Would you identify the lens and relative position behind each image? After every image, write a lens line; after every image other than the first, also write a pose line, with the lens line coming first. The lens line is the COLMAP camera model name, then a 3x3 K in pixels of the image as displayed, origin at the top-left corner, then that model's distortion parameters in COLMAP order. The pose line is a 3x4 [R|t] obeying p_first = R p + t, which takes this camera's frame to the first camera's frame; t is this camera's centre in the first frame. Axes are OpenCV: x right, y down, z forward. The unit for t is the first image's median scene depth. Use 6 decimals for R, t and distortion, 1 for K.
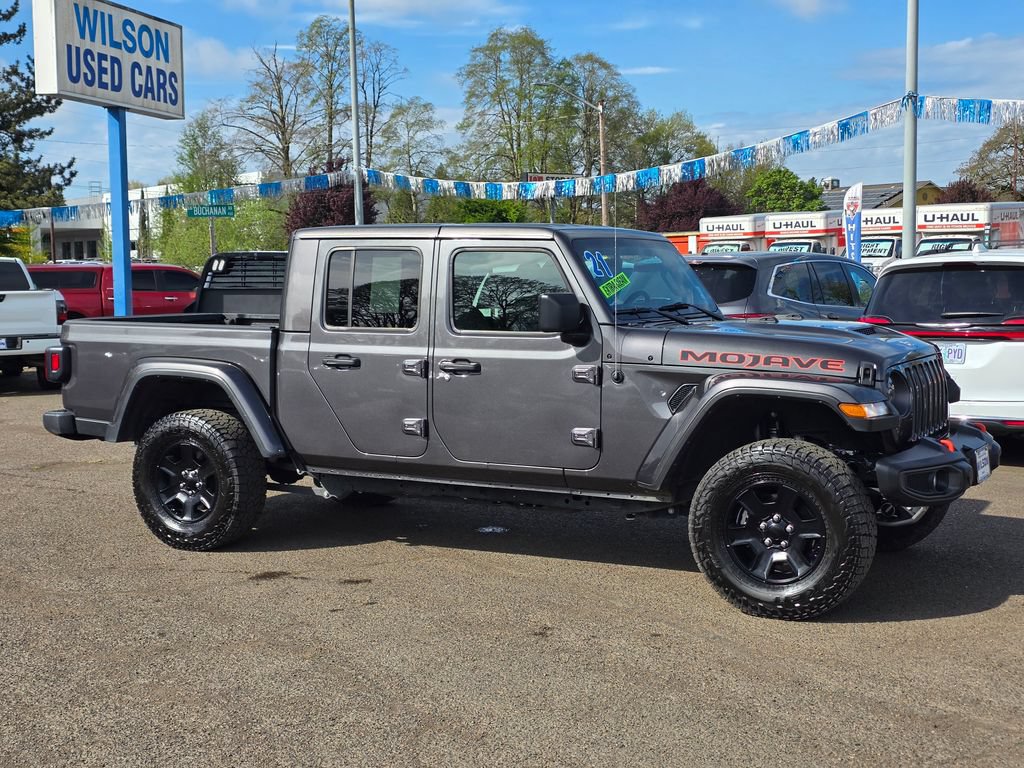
lens RADIAL K [[1372.9, 0, 496.4], [0, 1372.9, 390.4], [0, 0, 1]] dist [0.078050, 0.000000]
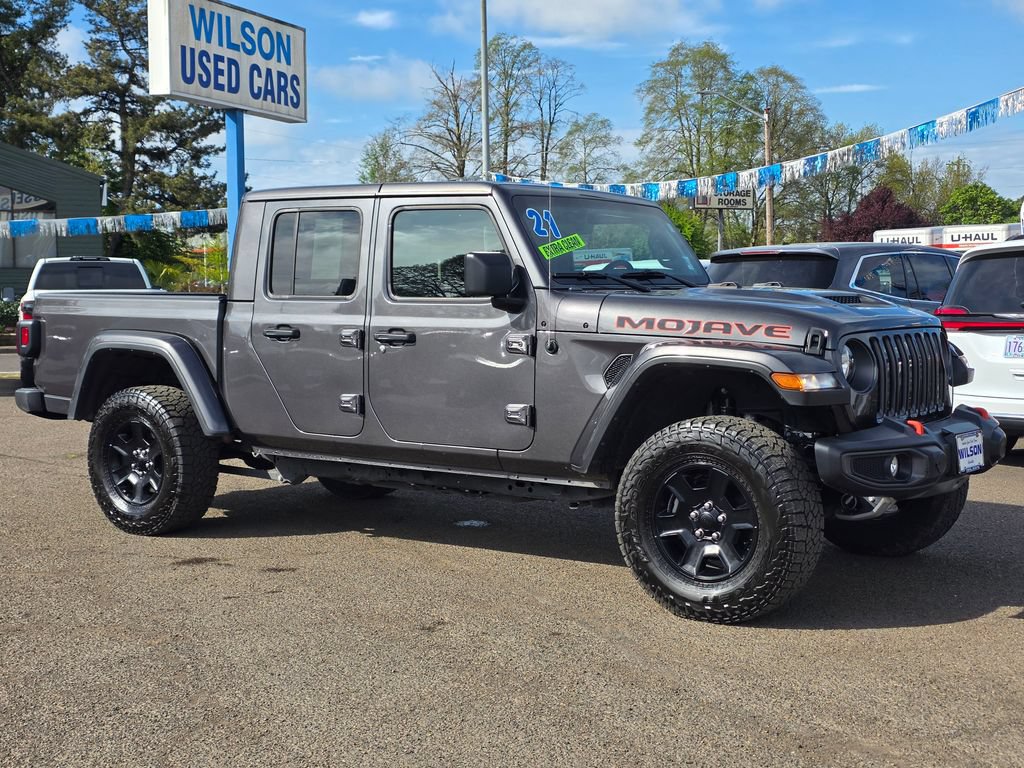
lens RADIAL K [[1372.9, 0, 515.9], [0, 1372.9, 400.9], [0, 0, 1]] dist [0.078050, 0.000000]
pose [[0.992208, 0.015443, -0.123631, 0.091657], [-0.016393, 0.999843, -0.006674, 0.016508], [0.123509, 0.008649, 0.992306, 0.059001]]
